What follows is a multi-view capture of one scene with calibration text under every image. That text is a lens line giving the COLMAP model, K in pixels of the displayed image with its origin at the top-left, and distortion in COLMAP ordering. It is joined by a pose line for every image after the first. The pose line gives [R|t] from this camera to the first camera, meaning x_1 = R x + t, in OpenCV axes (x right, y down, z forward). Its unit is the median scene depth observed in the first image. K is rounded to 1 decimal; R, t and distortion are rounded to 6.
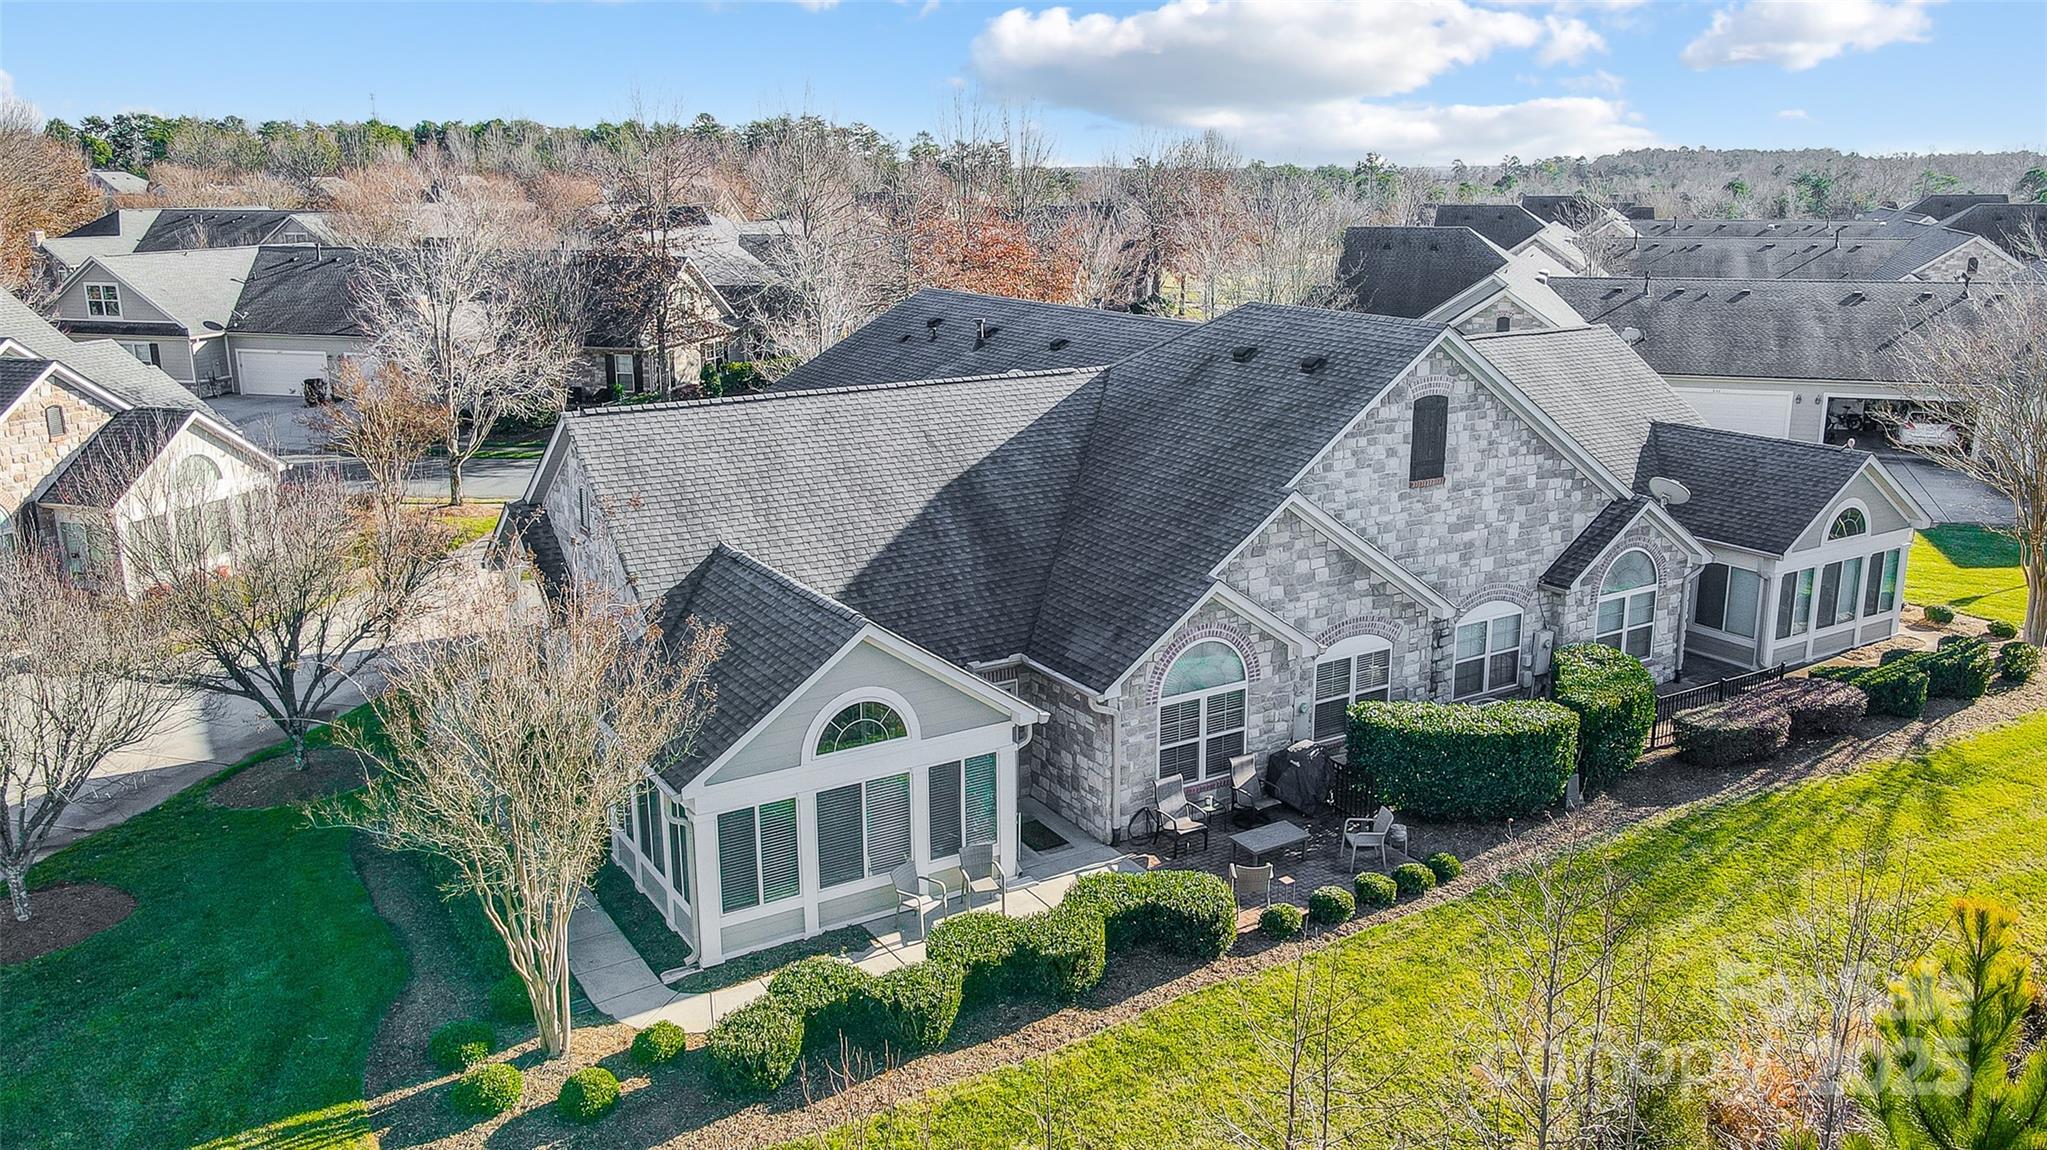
lens RADIAL K [[1557.5, 0, 1023.5], [0, 1557.5, 575.0], [0, 0, 1]] dist [-0.025916, 0.087838]
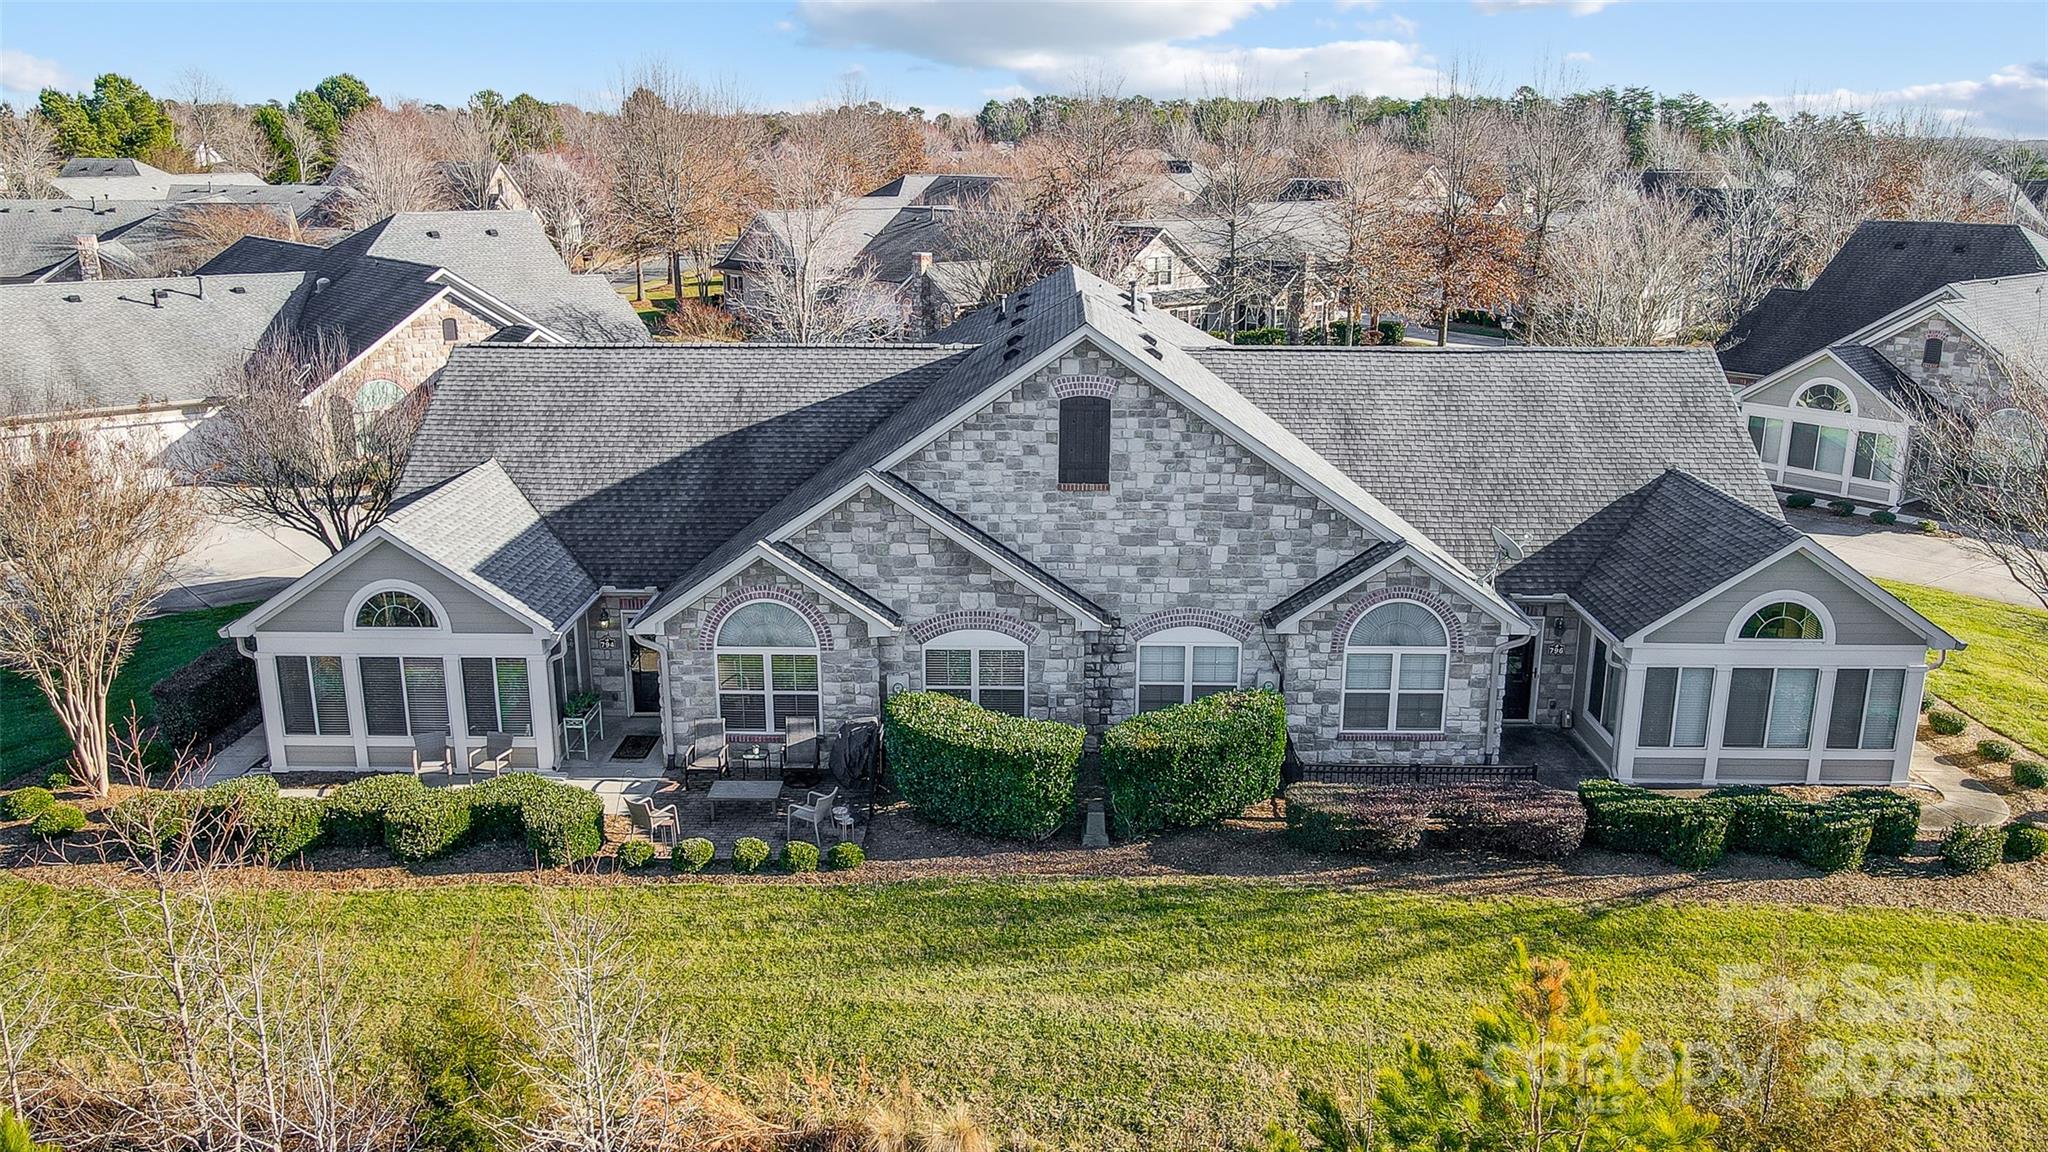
lens RADIAL K [[1504.7, 0, 1024.0], [0, 1504.7, 576.0], [0, 0, 1]] dist [0.005666, 0.004276]
pose [[0.841907, 0.156484, -0.516436, 0.718628], [-0.143030, 0.987512, 0.066052, -0.061578], [0.520322, 0.018256, 0.853775, 0.192325]]
